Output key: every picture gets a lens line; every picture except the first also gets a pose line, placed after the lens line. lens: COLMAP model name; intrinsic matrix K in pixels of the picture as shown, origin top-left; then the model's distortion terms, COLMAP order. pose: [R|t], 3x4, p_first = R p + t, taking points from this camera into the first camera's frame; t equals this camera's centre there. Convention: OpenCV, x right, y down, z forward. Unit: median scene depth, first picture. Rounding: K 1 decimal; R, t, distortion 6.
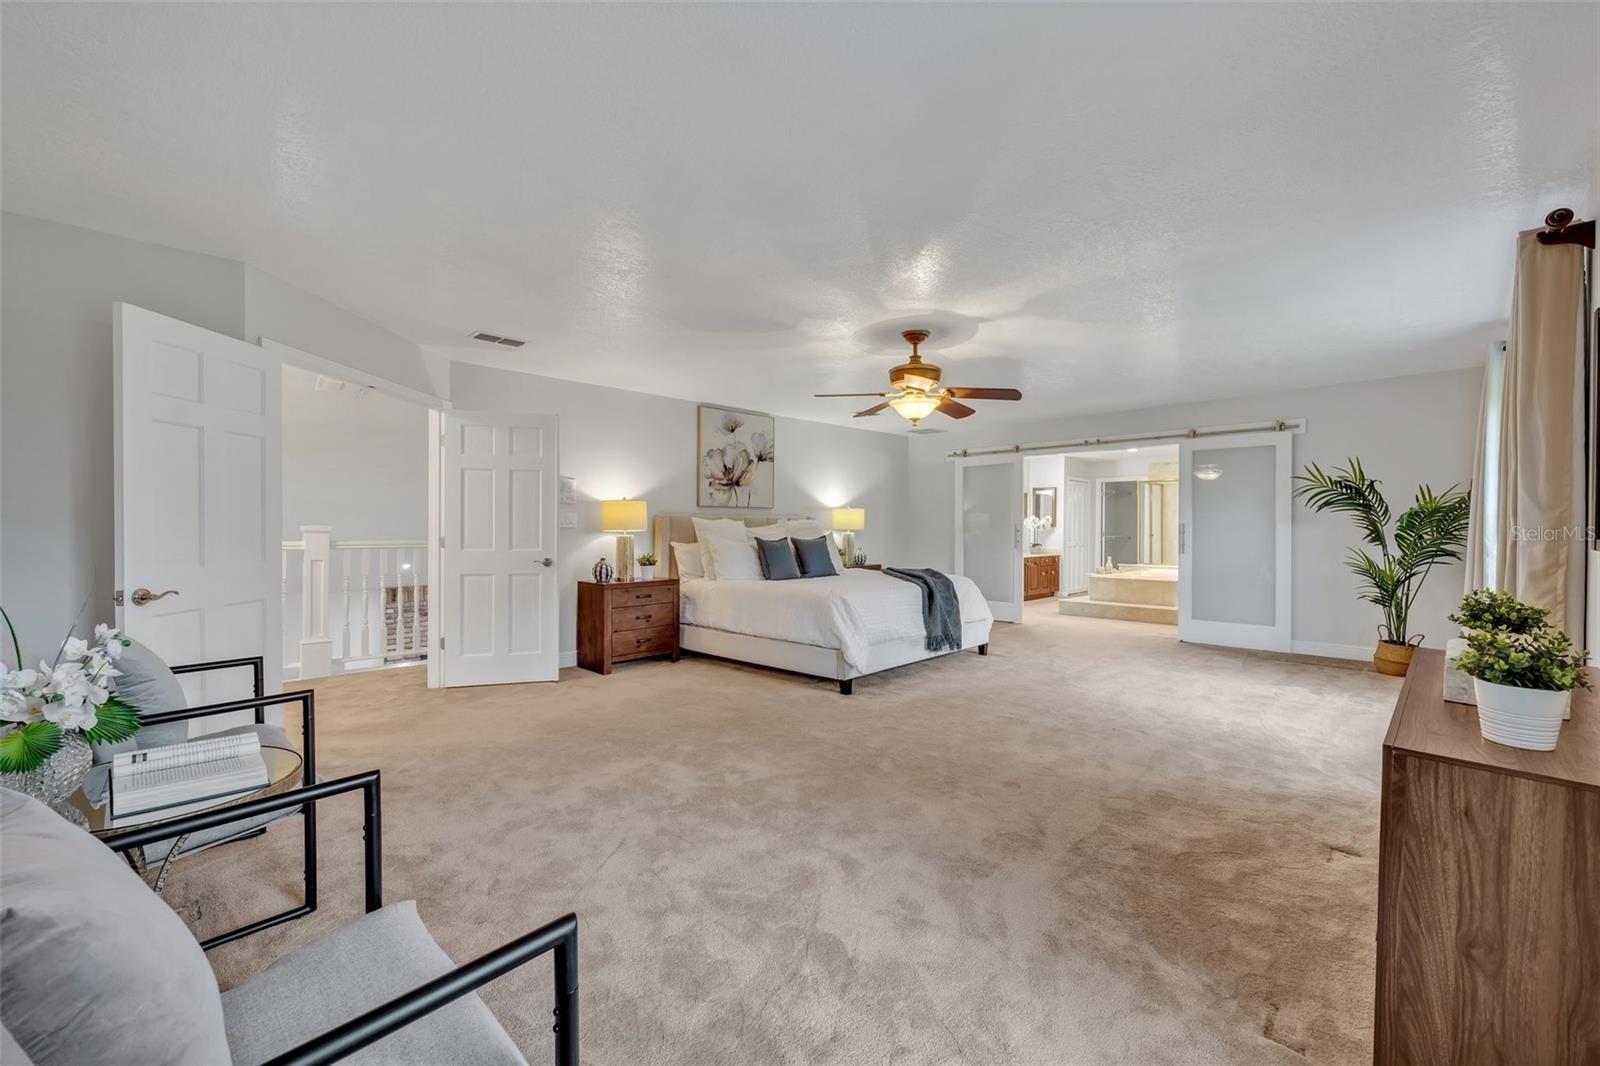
lens RADIAL K [[665.5, 0, 797.0], [0, 665.5, 527.0], [0, 0, 1]] dist [0.000792, -0.000780]
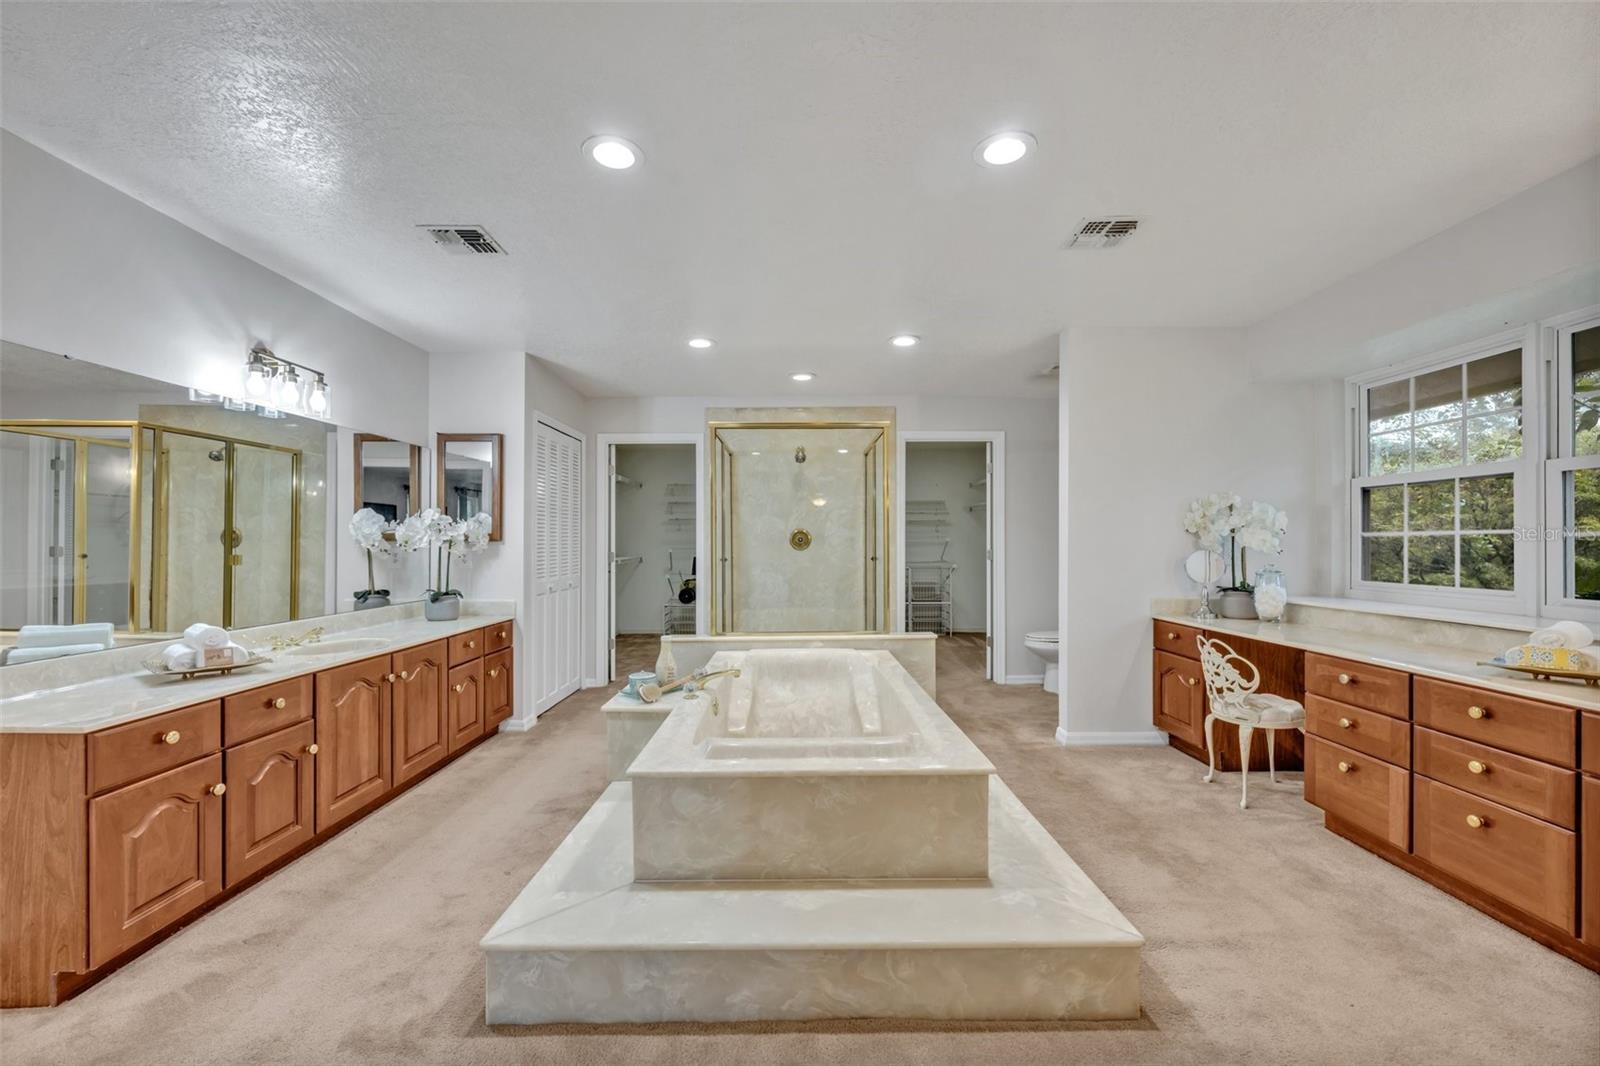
lens RADIAL K [[665.5, 0, 794.7], [0, 665.5, 535.3], [0, 0, 1]] dist [0.000792, -0.000780]
pose [[0.727153, 0.000691, 0.686475, 0.519128], [0.007651, 0.999929, -0.009110, 0.000917], [-0.686432, 0.011877, 0.727097, 1.273001]]
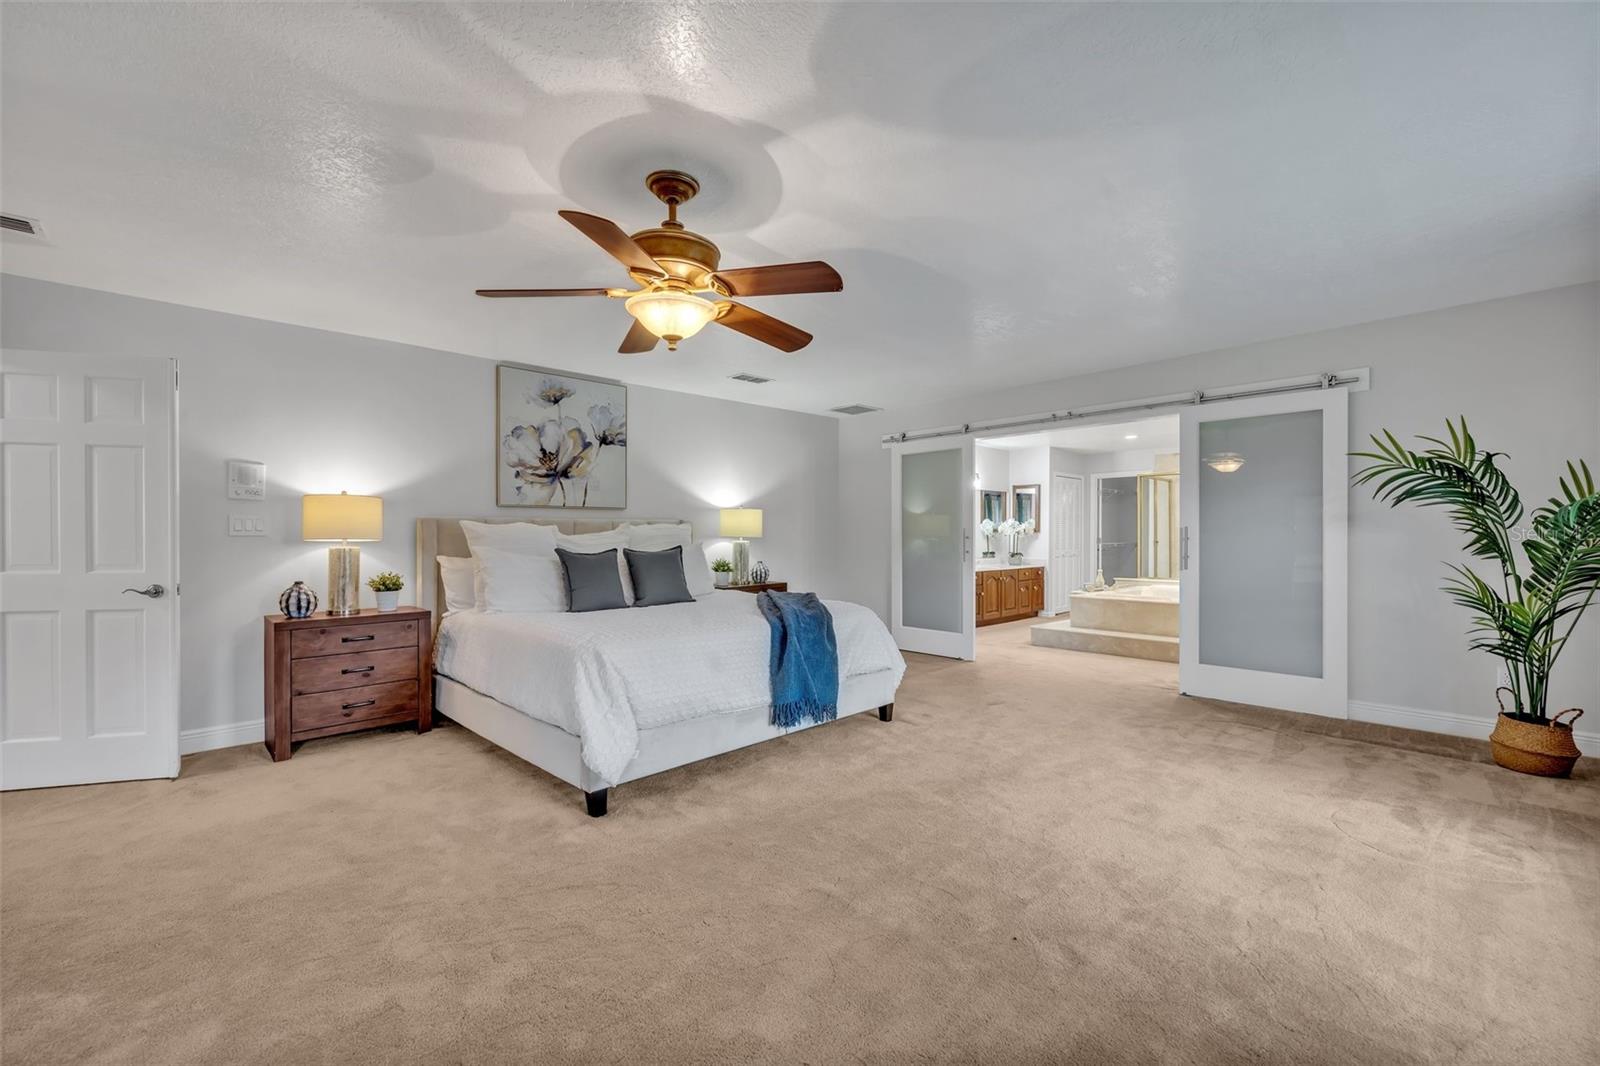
lens RADIAL K [[665.5, 0, 795.8], [0, 665.5, 534.5], [0, 0, 1]] dist [0.000792, -0.000780]
pose [[0.999601, -0.004138, -0.027948, 0.223402], [0.004158, 0.999991, 0.000684, 0.001047], [0.027945, -0.000800, 0.999609, 0.340598]]
